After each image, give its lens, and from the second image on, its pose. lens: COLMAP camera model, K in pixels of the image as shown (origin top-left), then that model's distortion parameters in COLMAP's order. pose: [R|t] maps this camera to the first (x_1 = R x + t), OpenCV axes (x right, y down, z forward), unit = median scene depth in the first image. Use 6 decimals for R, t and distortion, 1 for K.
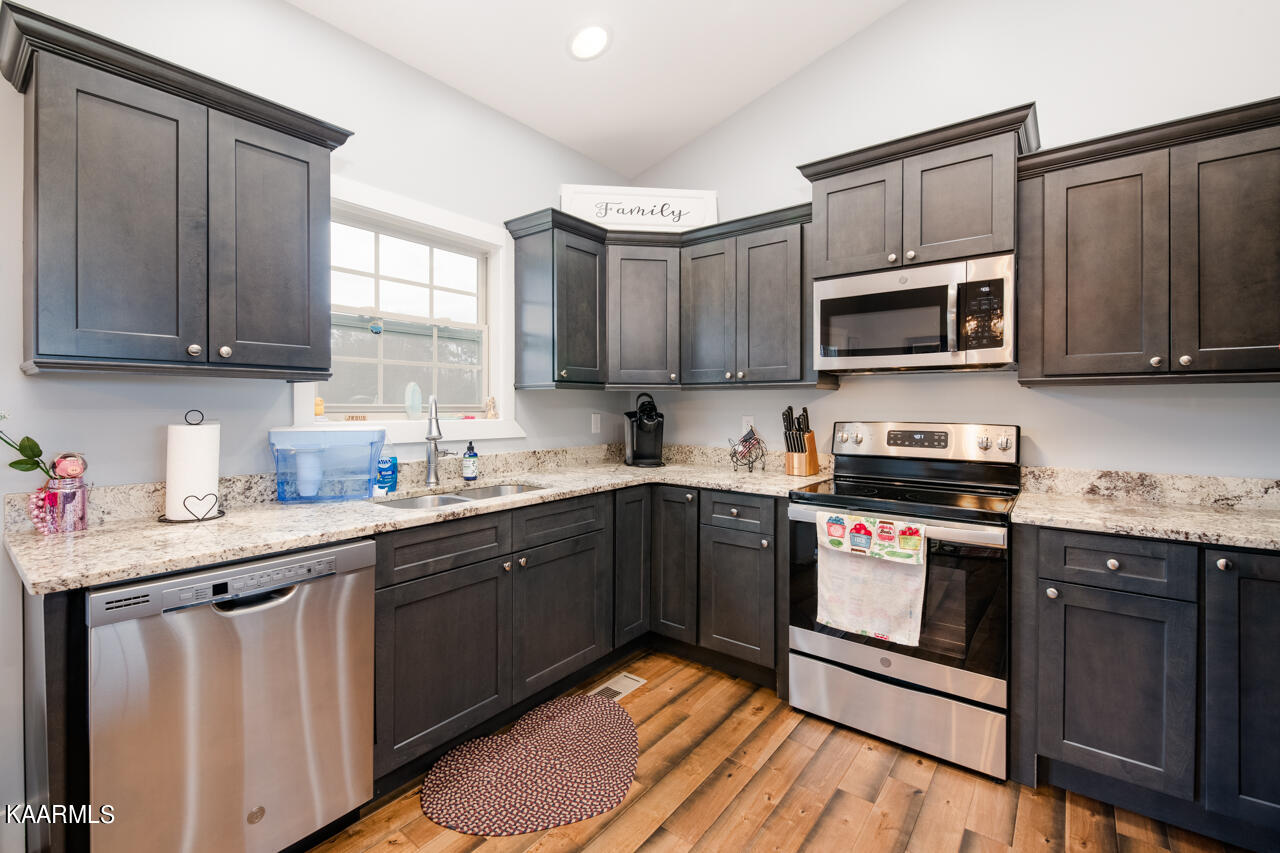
lens RADIAL K [[548.3, 0, 634.0], [0, 548.3, 406.9], [0, 0, 1]] dist [0.002069, -0.000690]
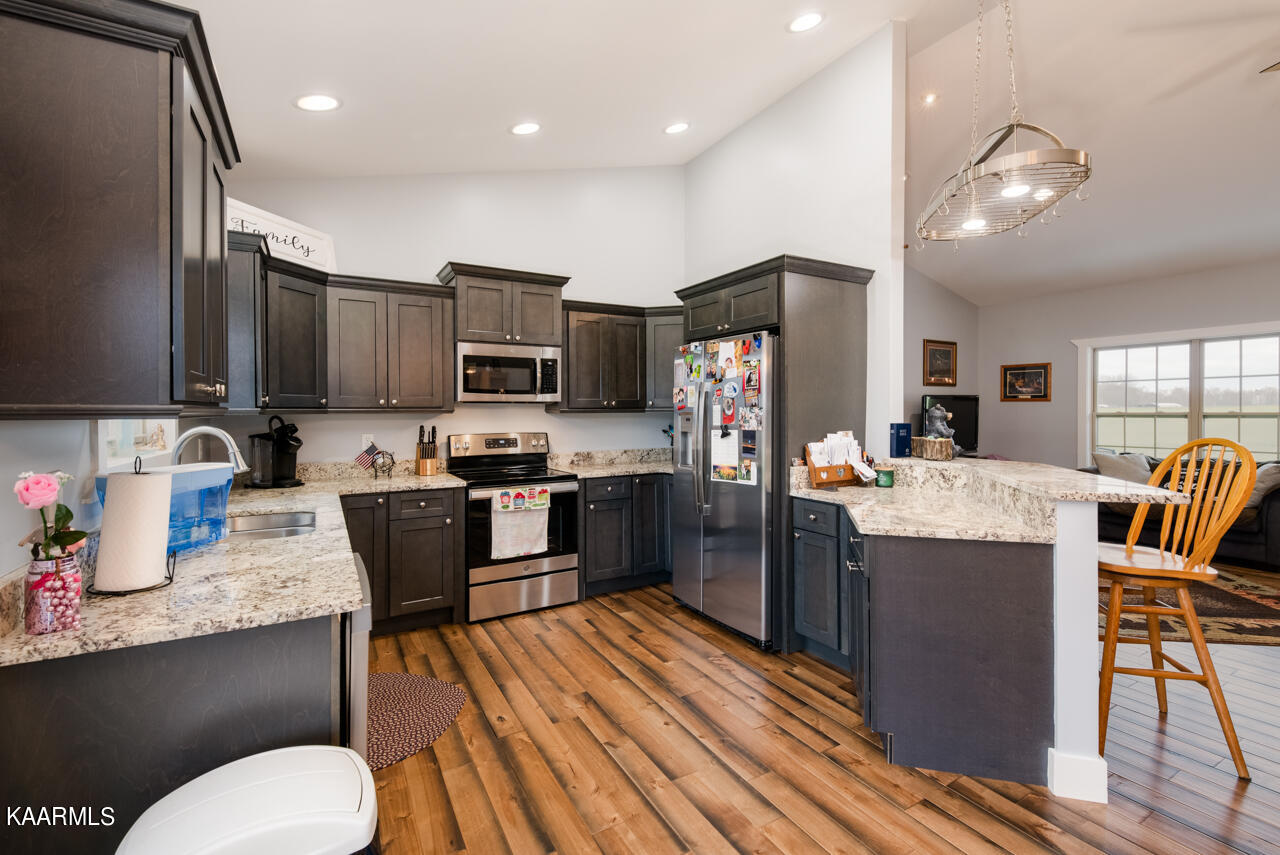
lens RADIAL K [[555.6, 0, 636.0], [0, 555.6, 412.7], [0, 0, 1]] dist [0.001721, -0.000007]
pose [[0.372870, -0.009237, 0.927838, -1.100193], [0.007982, 0.999945, 0.006747, -0.051909], [-0.927849, 0.004890, 0.372923, -0.011589]]
